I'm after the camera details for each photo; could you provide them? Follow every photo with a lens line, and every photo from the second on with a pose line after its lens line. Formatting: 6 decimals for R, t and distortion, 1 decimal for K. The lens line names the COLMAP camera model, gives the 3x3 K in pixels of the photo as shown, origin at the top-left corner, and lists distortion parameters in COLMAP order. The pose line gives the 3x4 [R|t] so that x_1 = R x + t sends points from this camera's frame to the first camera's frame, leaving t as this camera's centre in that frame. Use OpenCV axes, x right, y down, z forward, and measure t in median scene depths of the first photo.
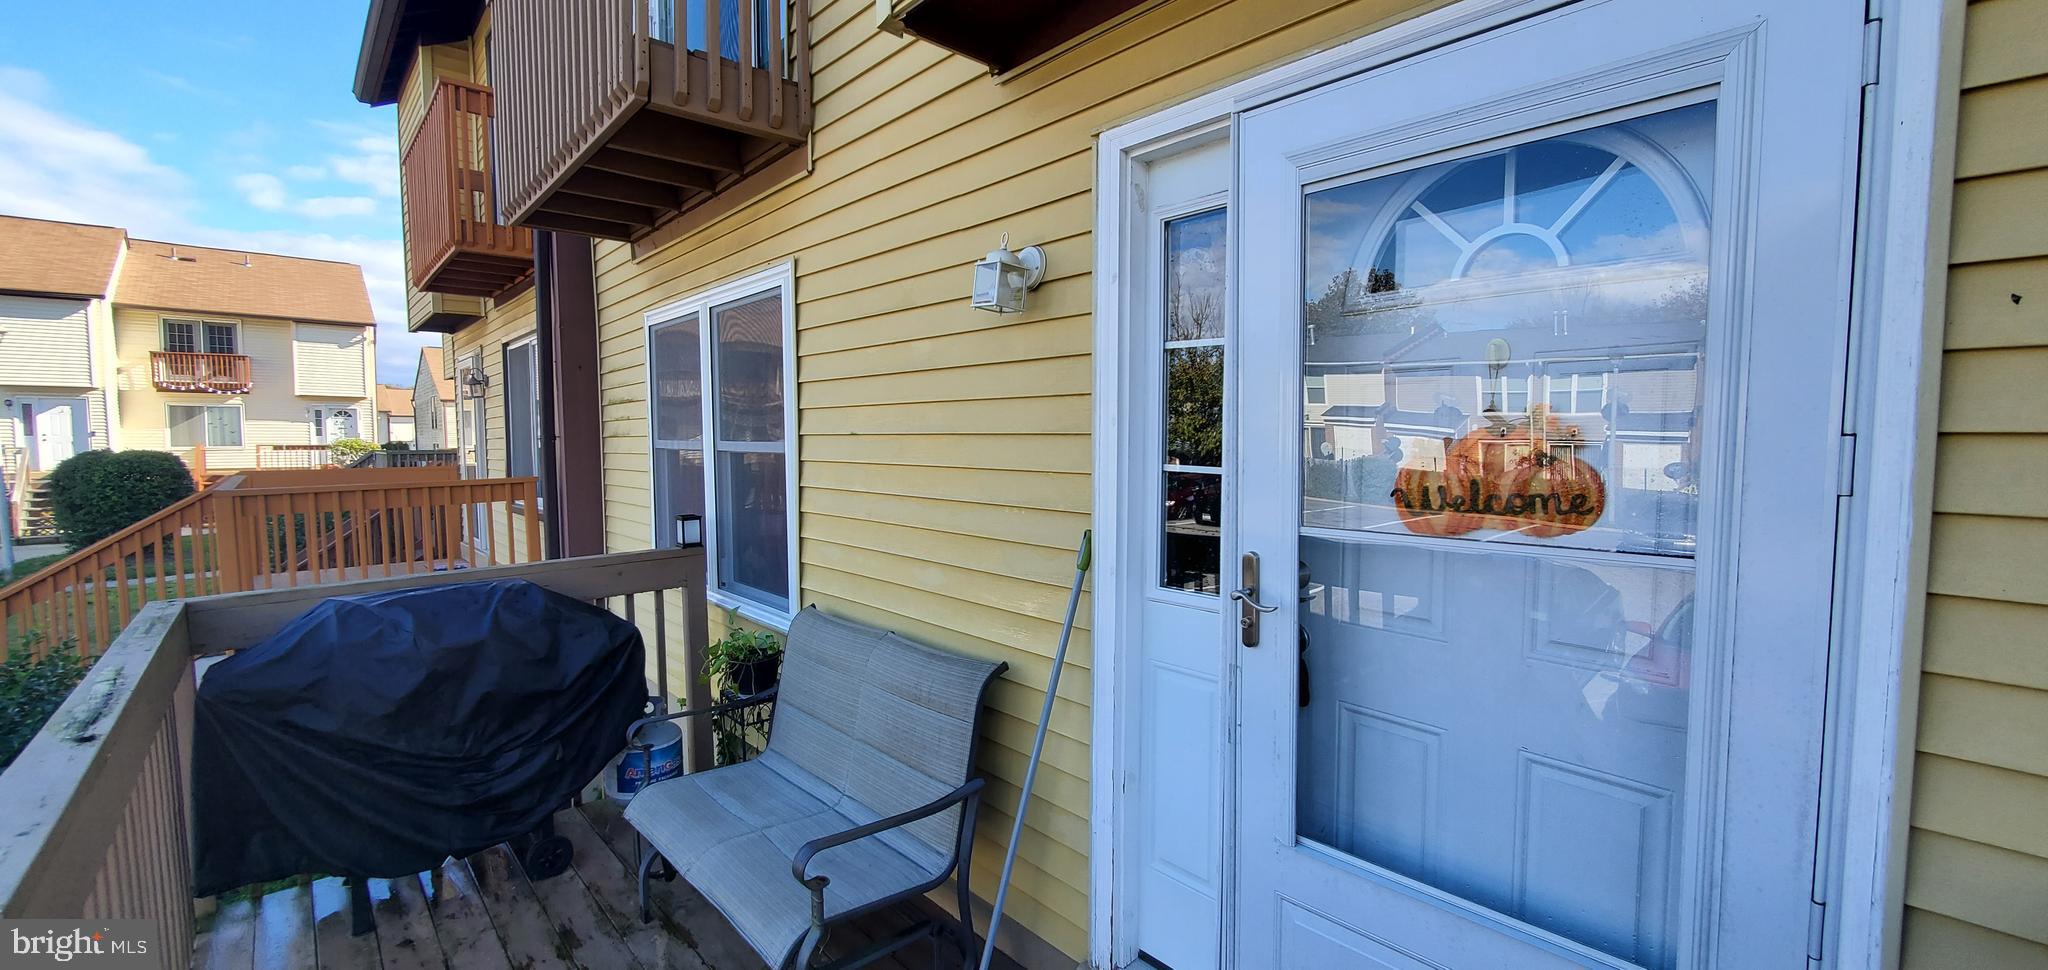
lens RADIAL K [[819.6, 0, 1015.4], [0, 819.6, 492.1], [0, 0, 1]] dist [0.000033, 0.000042]
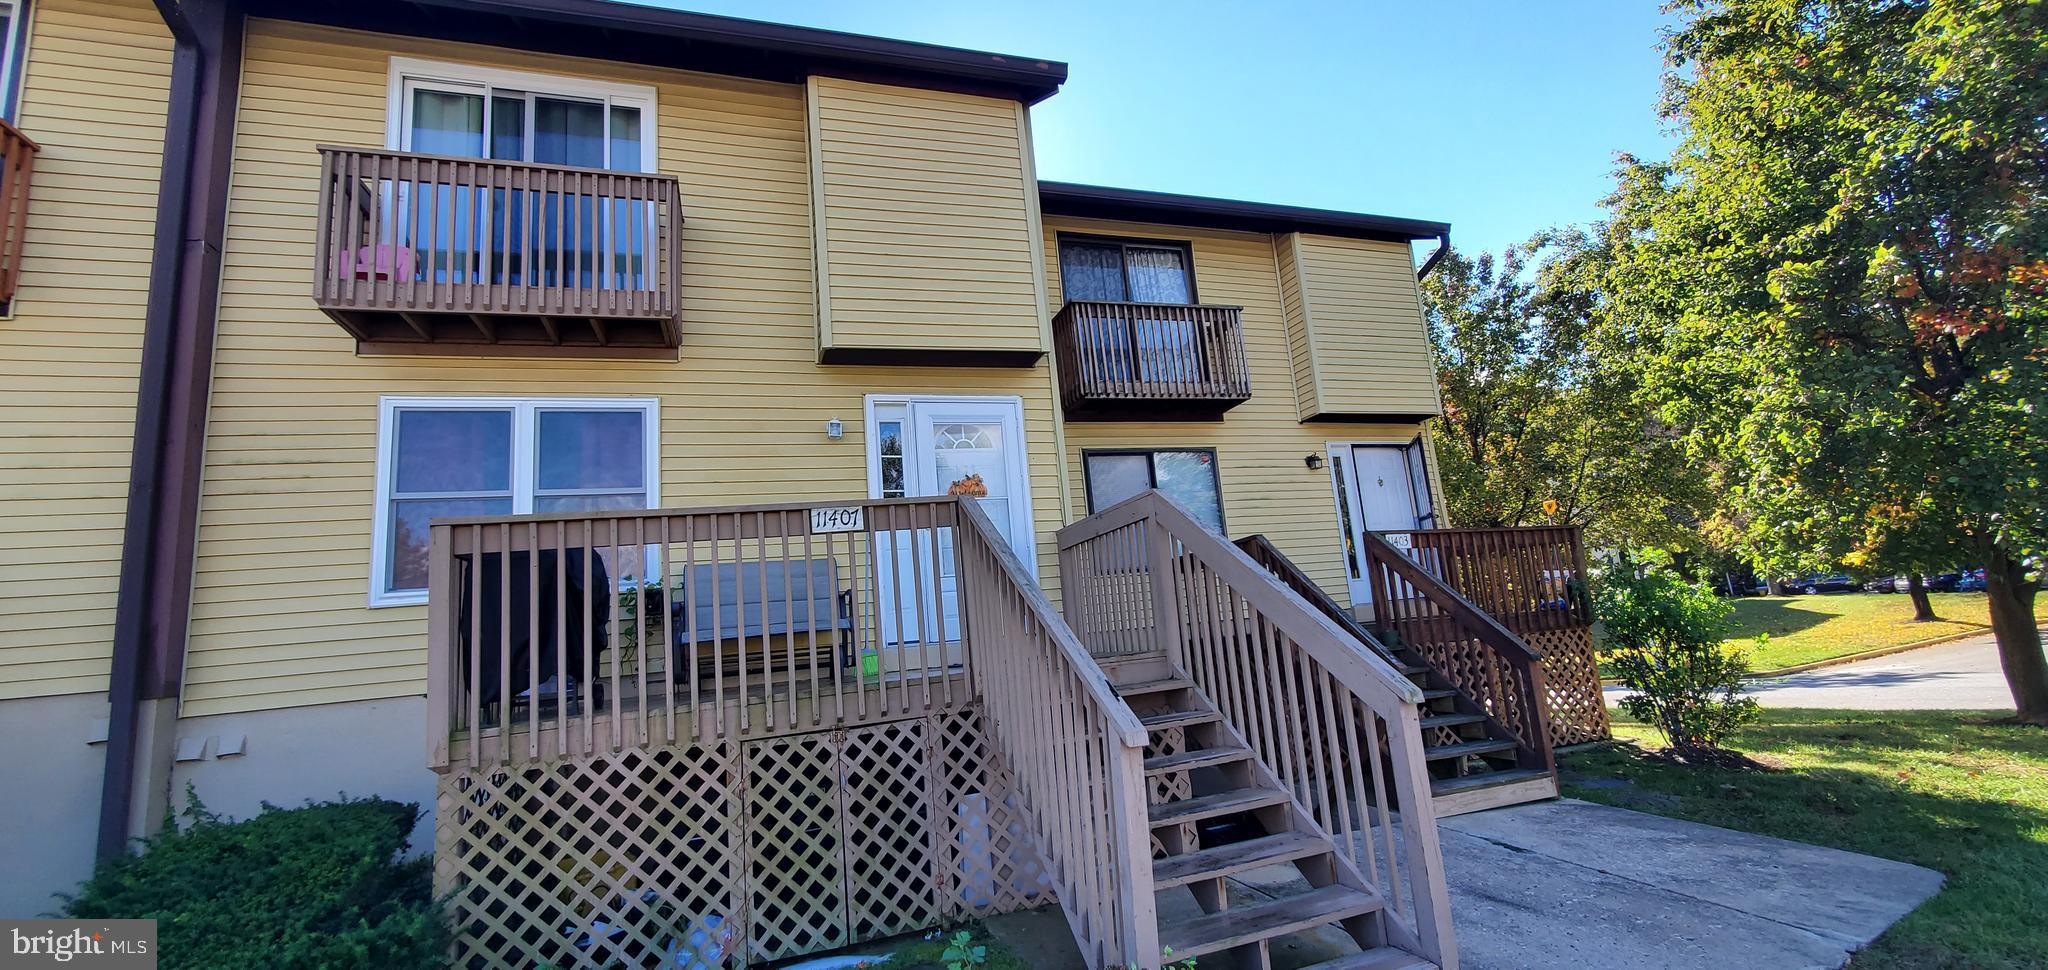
lens RADIAL K [[808.7, 0, 1030.6], [0, 808.7, 497.8], [0, 0, 1]] dist [0.001182, 0.000112]
pose [[0.401527, 0.124251, 0.907380, -2.409042], [0.149154, 0.968656, -0.198644, 0.692266], [-0.903620, 0.215100, 0.370409, -0.714122]]
